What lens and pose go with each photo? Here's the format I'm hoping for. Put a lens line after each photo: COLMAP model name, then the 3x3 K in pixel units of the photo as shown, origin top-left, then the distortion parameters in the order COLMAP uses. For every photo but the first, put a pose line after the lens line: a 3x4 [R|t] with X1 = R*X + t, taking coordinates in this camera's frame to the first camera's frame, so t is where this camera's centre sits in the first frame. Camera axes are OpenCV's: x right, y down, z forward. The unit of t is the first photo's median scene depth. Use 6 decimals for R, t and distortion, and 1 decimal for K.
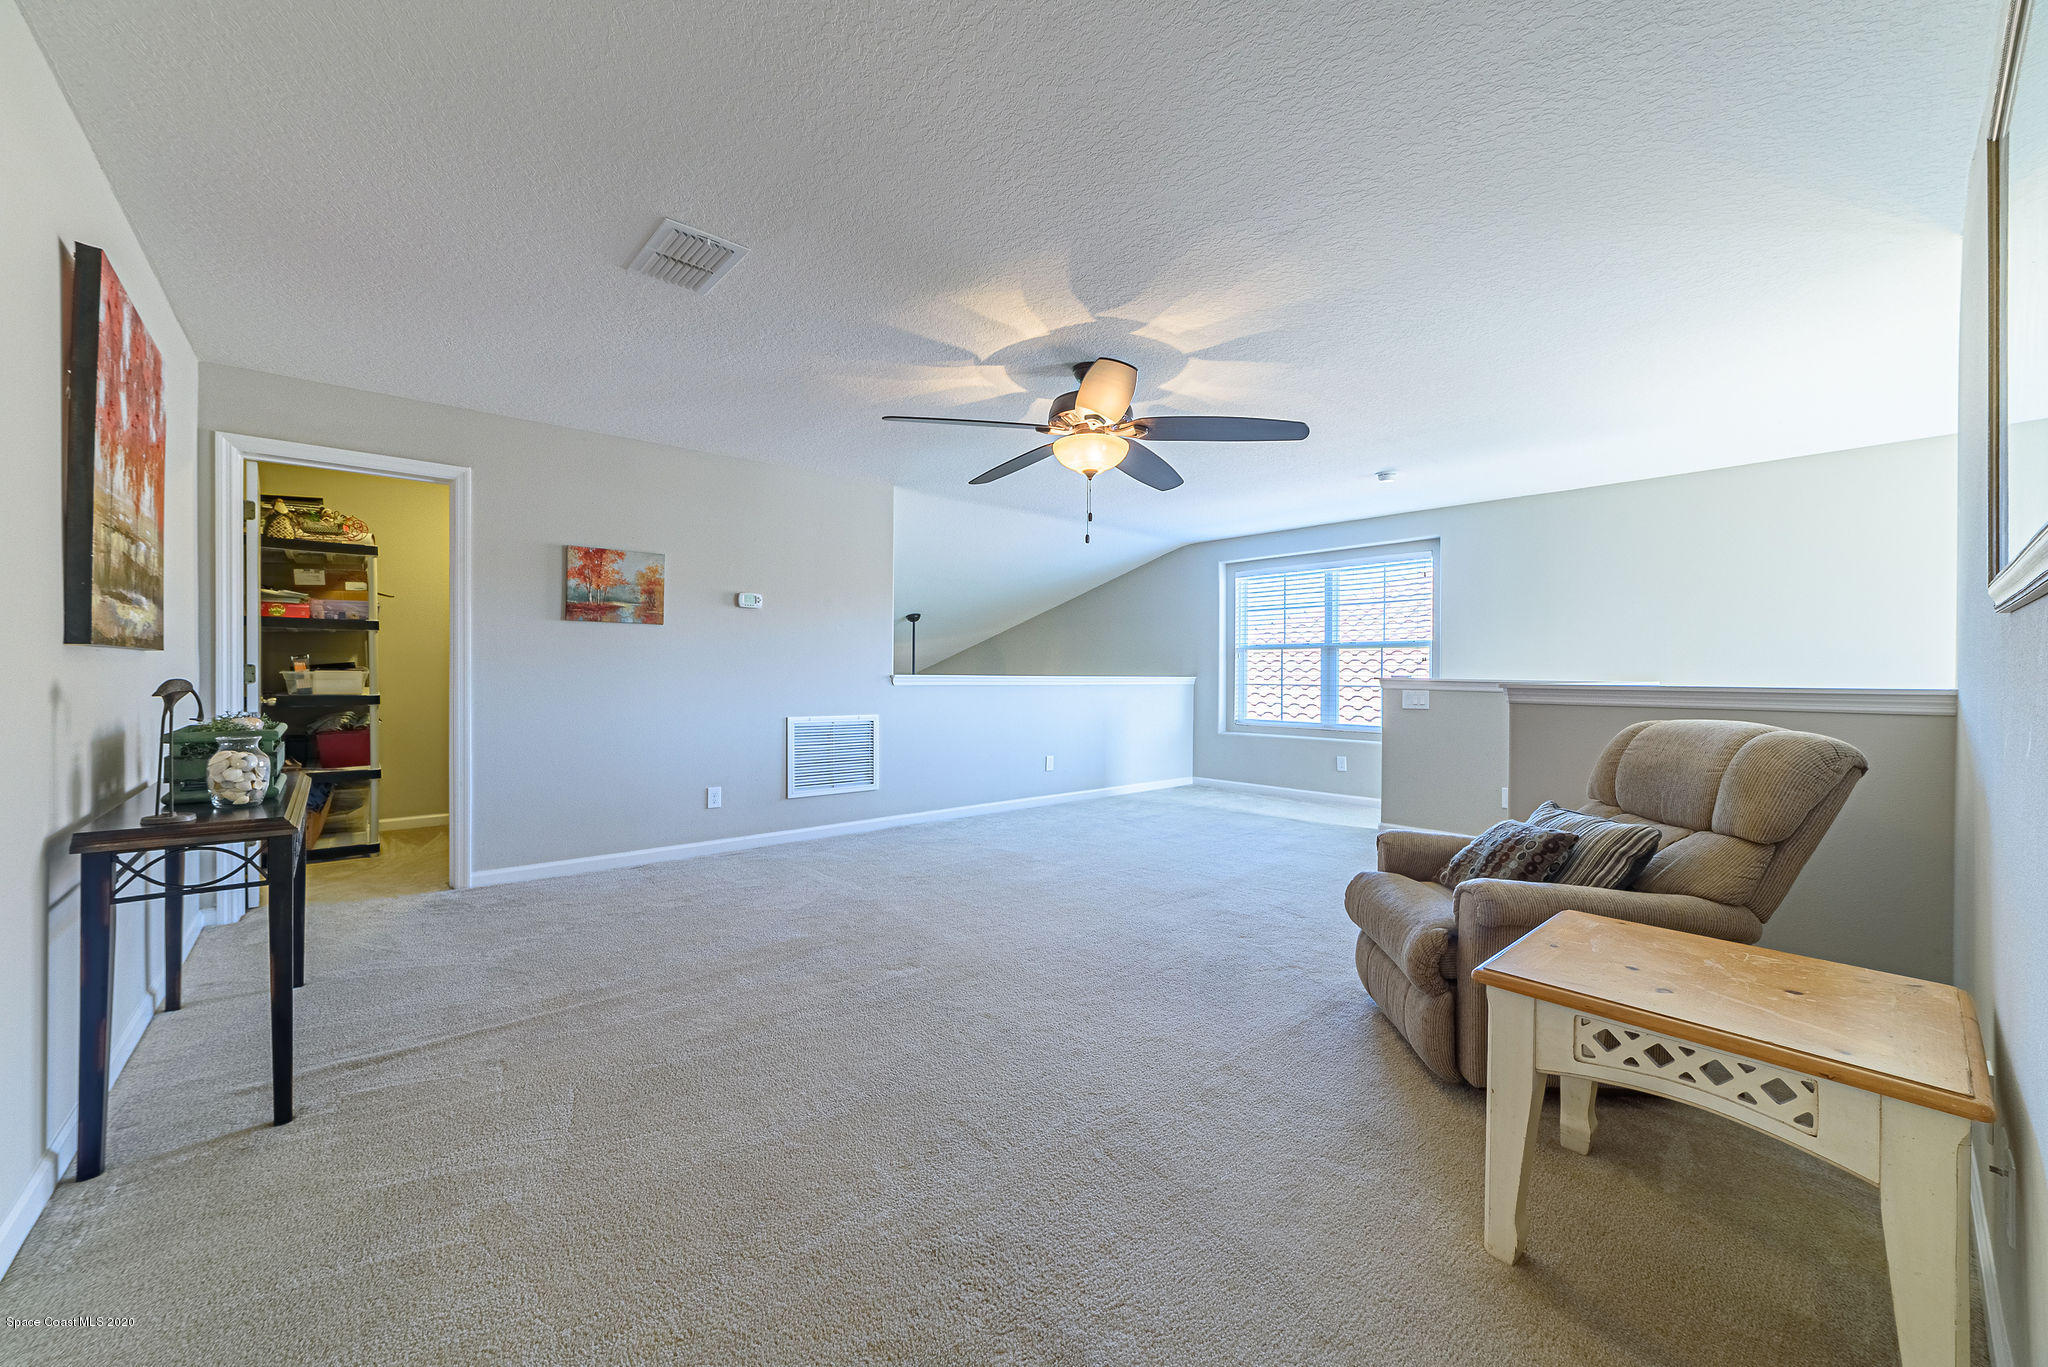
lens RADIAL K [[775.1, 0, 1017.1], [0, 775.1, 677.5], [0, 0, 1]] dist [-0.025434, 0.007674]
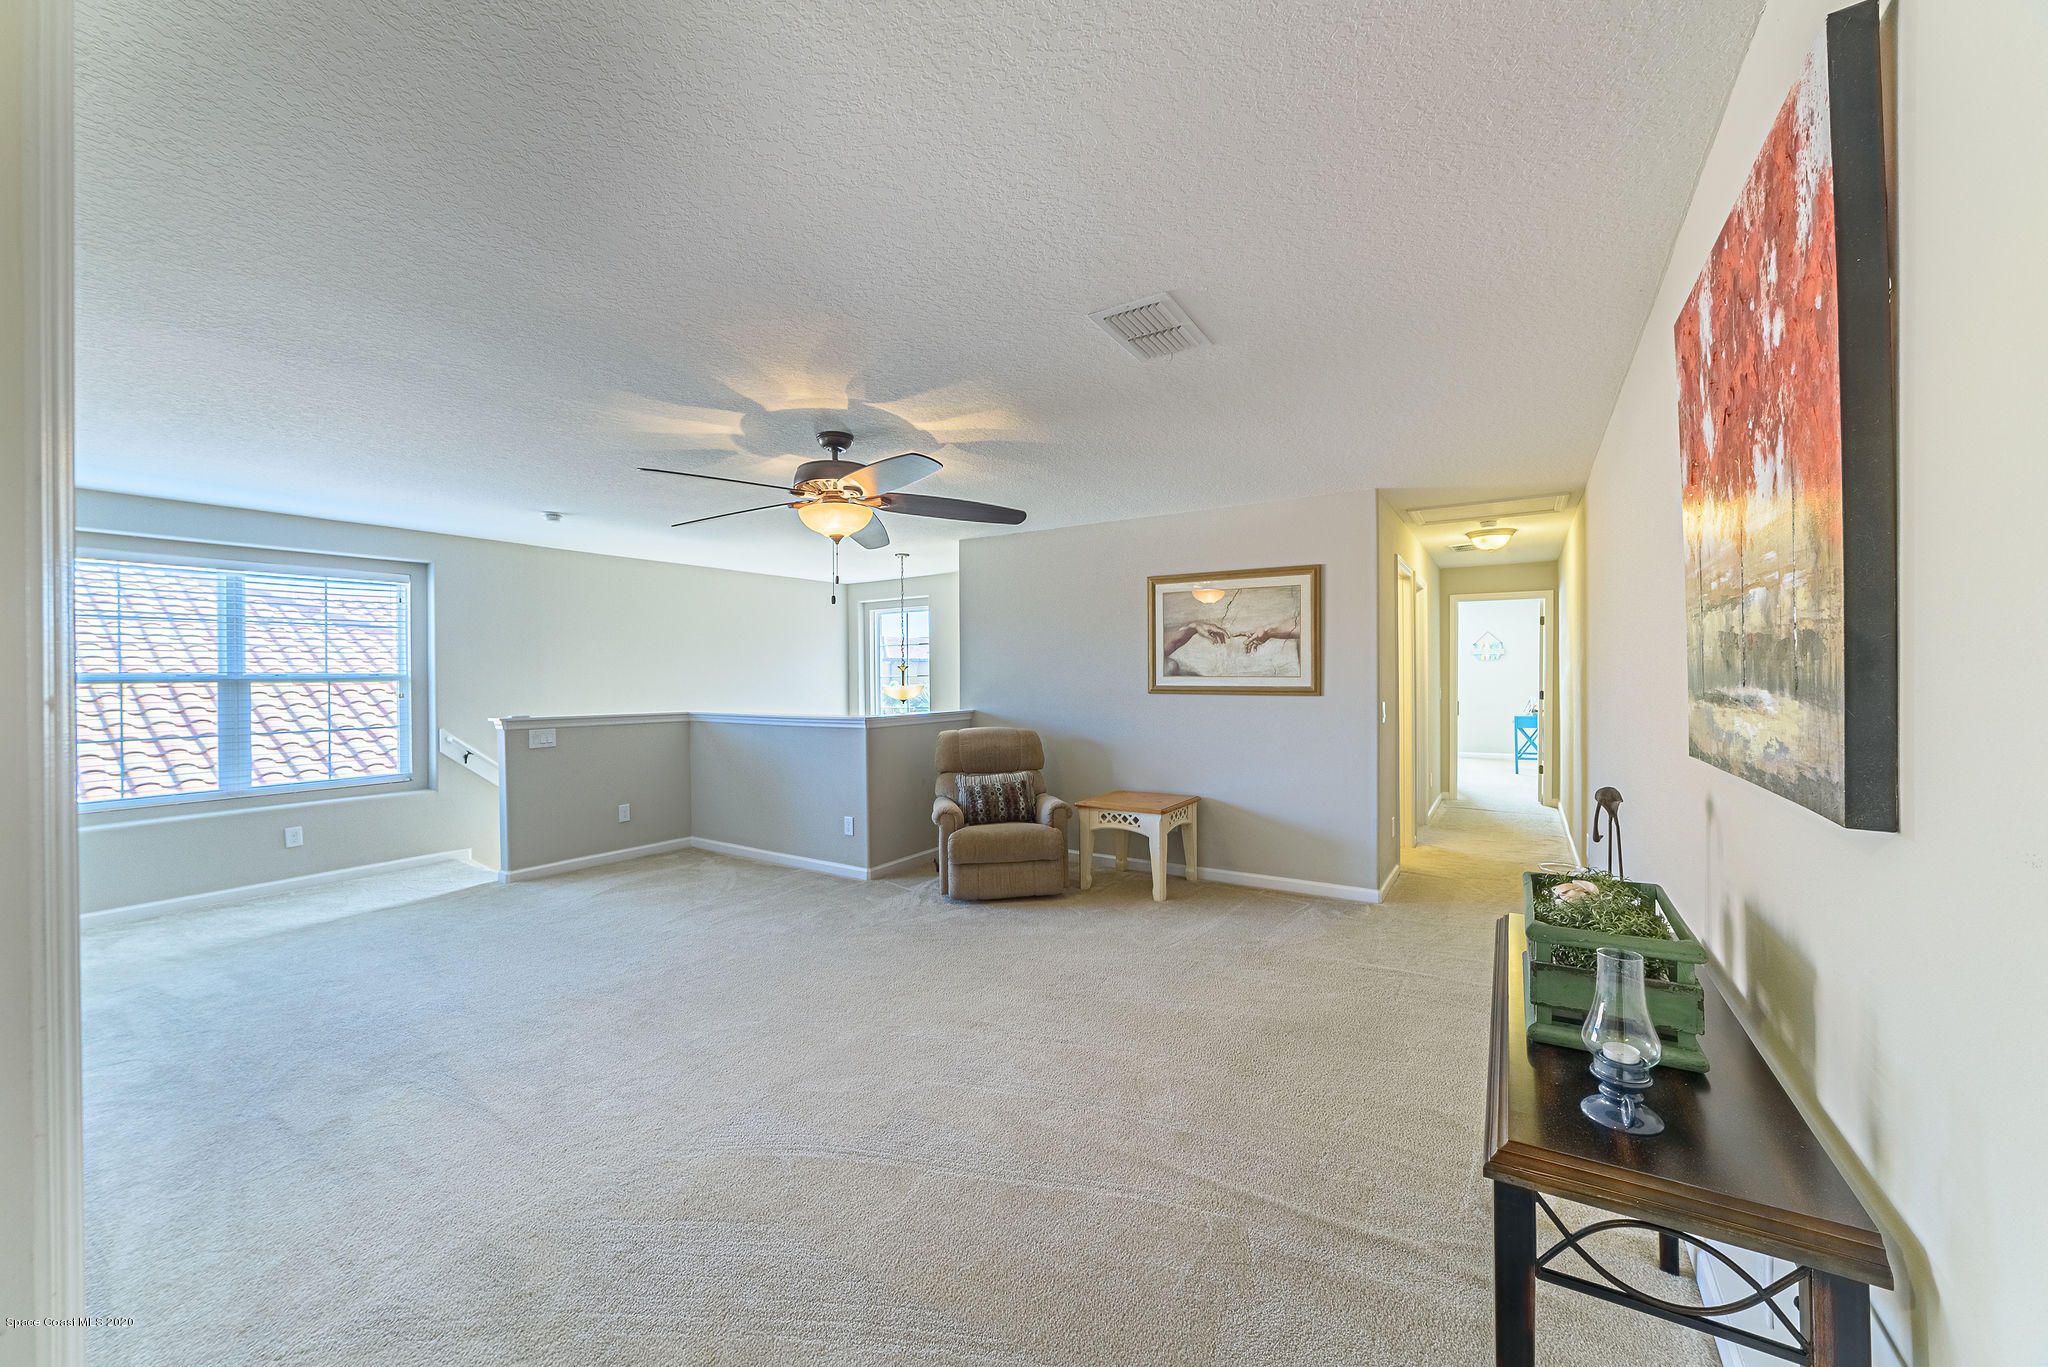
lens RADIAL K [[784.1, 0, 1018.5], [0, 784.1, 673.2], [0, 0, 1]] dist [-0.027618, 0.013438]
pose [[-0.276990, 0.001670, 0.960871, -0.977250], [0.012478, 0.999920, 0.001859, -0.080356], [-0.960792, 0.012504, -0.276989, 1.050777]]
